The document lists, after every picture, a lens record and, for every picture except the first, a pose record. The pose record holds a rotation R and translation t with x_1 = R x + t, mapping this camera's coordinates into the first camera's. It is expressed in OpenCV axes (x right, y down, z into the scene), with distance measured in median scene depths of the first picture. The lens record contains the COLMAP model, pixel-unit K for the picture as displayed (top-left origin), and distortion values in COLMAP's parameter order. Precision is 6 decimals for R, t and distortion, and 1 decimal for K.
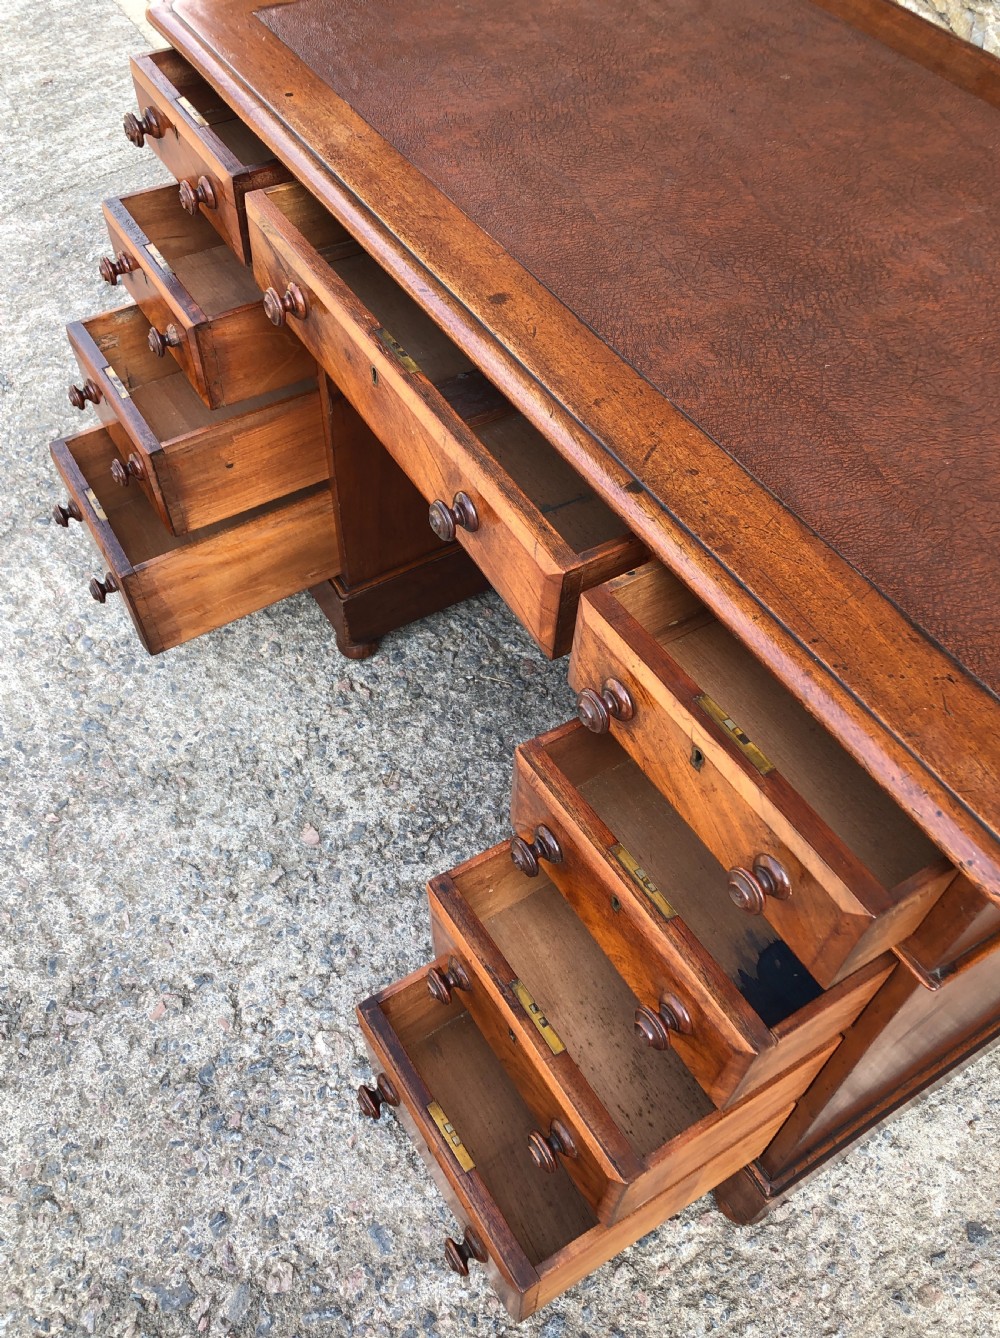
lens RADIAL K [[1132.2, 0, 484.1], [0, 1132.2, 686.9], [0, 0, 1]] dist [0.025349, -0.007068]
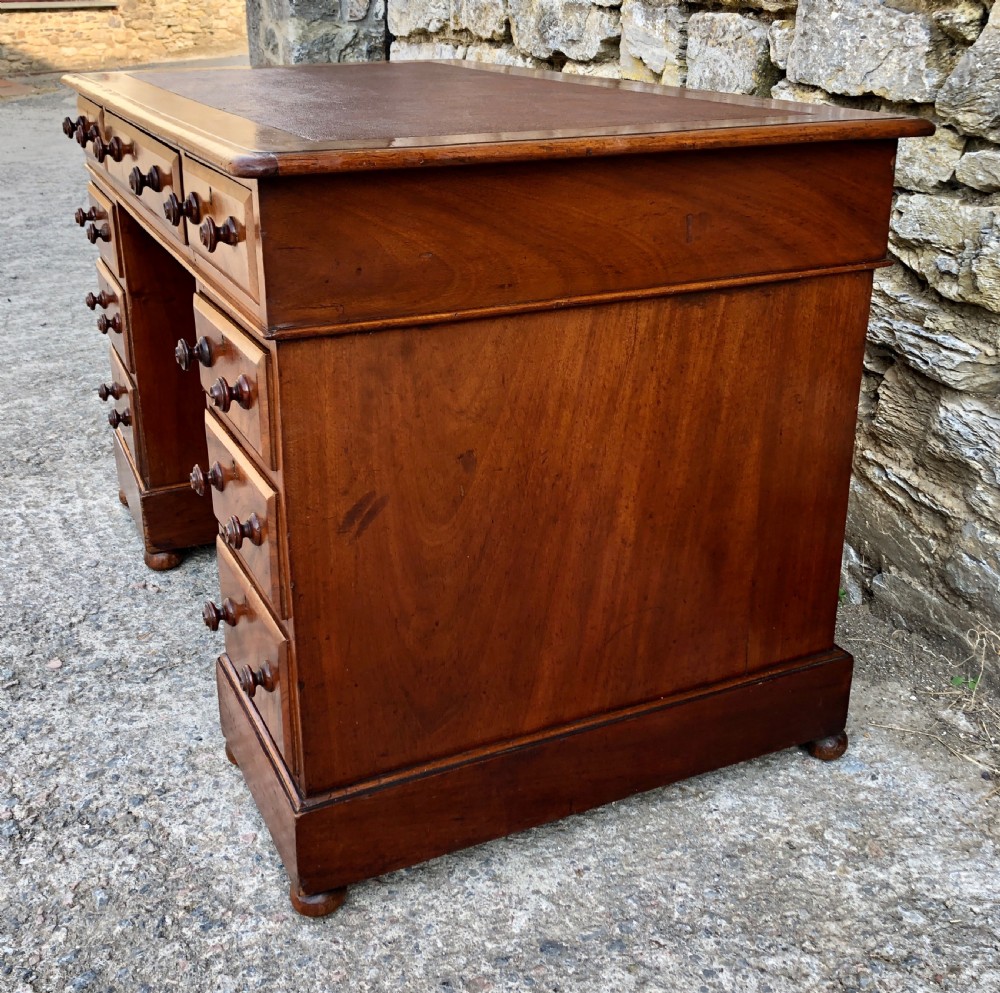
lens RADIAL K [[1209.5, 0, 478.9], [0, 1209.5, 443.4], [0, 0, 1]] dist [0.004527, 0.020492]
pose [[0.992038, 0.021285, -0.124124, 0.436519], [-0.083815, 0.847217, -0.524594, 0.587189], [0.093993, 0.530821, 0.842255, -0.067063]]
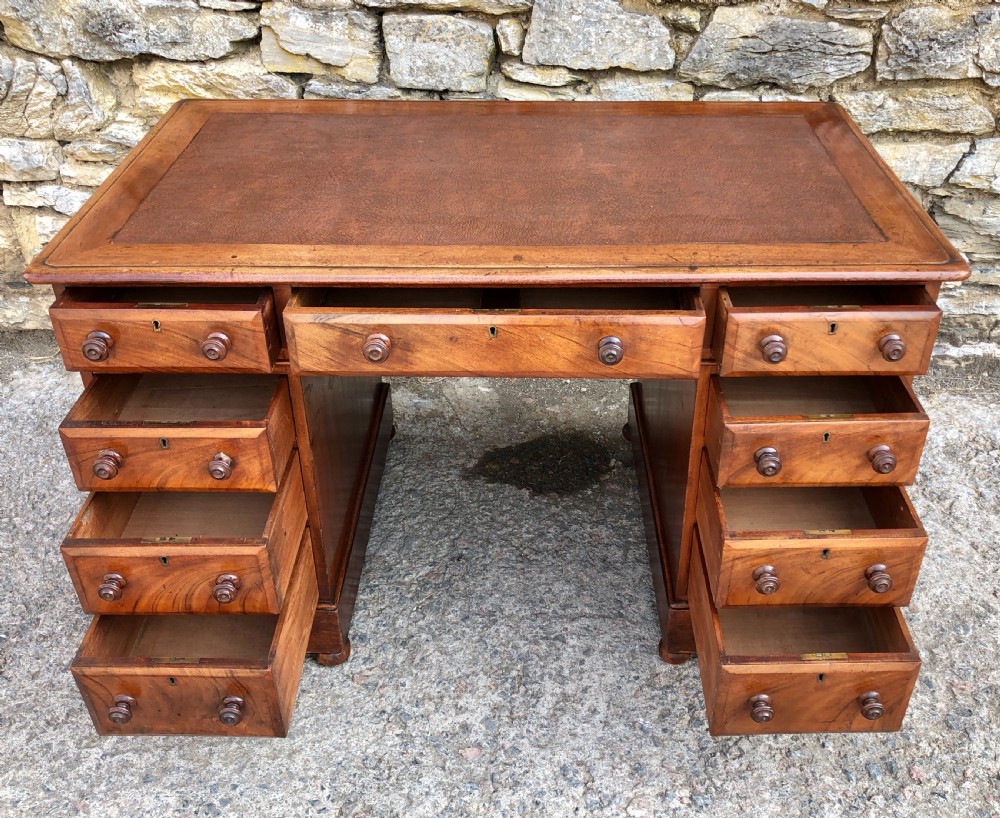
lens RADIAL K [[1005.1, 0, 535.6], [0, 1005.1, 405.9], [0, 0, 1]] dist [0.000816, 0.016868]
pose [[0.514318, -0.498573, 0.697784, -0.765135], [0.684710, 0.728641, 0.015940, -0.124250], [-0.516381, 0.469581, 0.716131, 0.006862]]
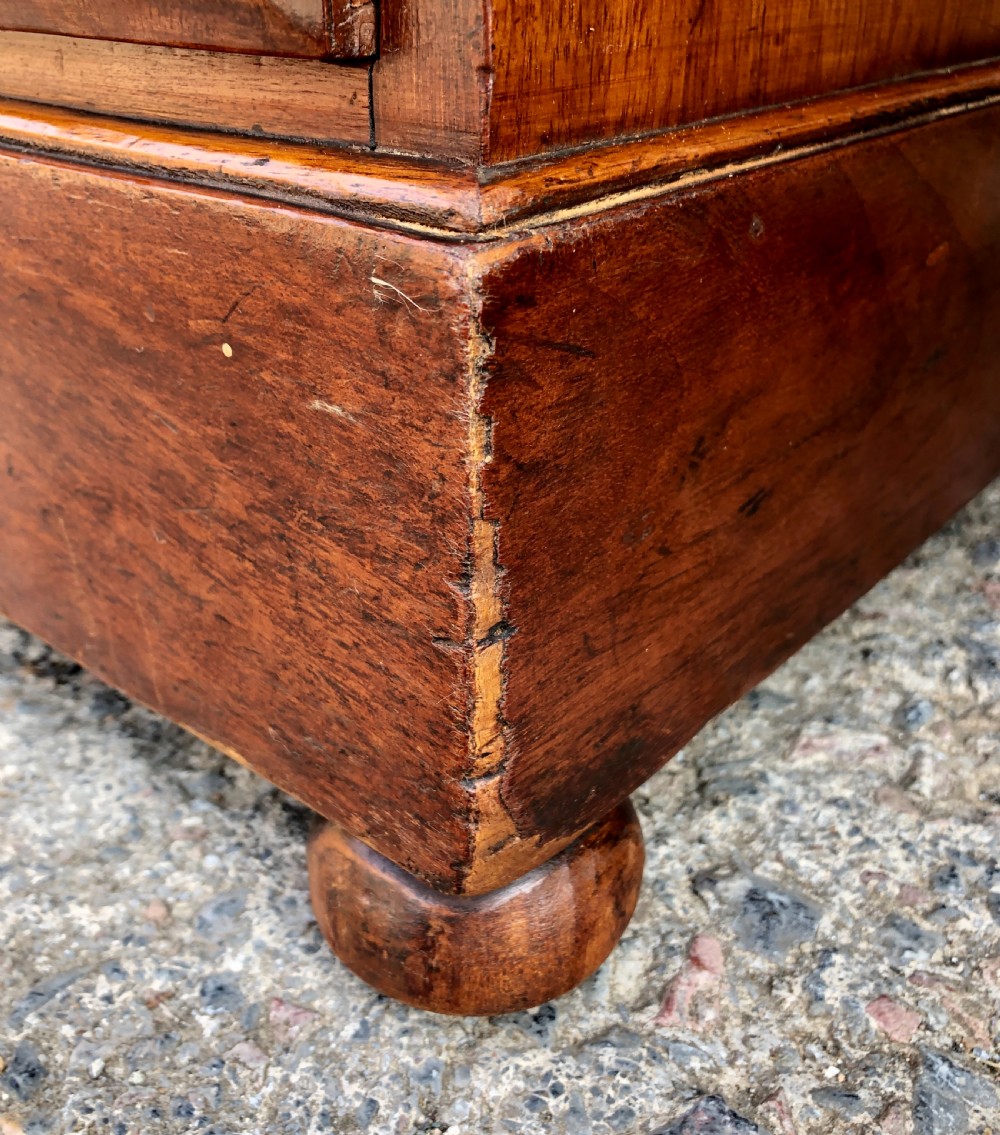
lens RADIAL K [[1387.2, 0, 499.4], [0, 1387.2, 567.4], [0, 0, 1]] dist [0.042473, -0.094109]
pose [[0.929384, -0.182538, 0.320819, -0.190320], [0.298892, 0.882165, -0.363934, -0.015952], [-0.216584, 0.434125, 0.874429, 1.050161]]
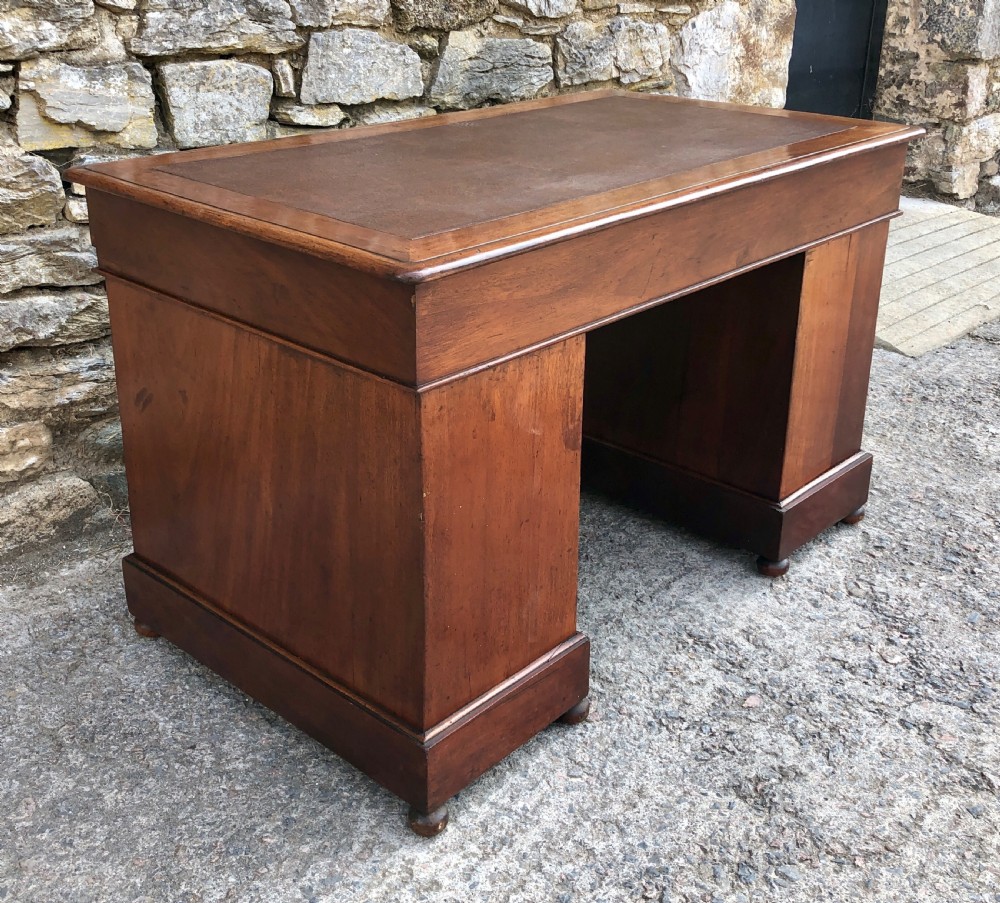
lens RADIAL K [[1184.7, 0, 495.6], [0, 1184.7, 396.1], [0, 0, 1]] dist [0.070458, -0.215950]
pose [[-0.271777, -0.376972, 0.885454, -1.166170], [0.752352, 0.490499, 0.439748, -0.847634], [-0.600087, 0.785686, 0.150309, 0.804105]]
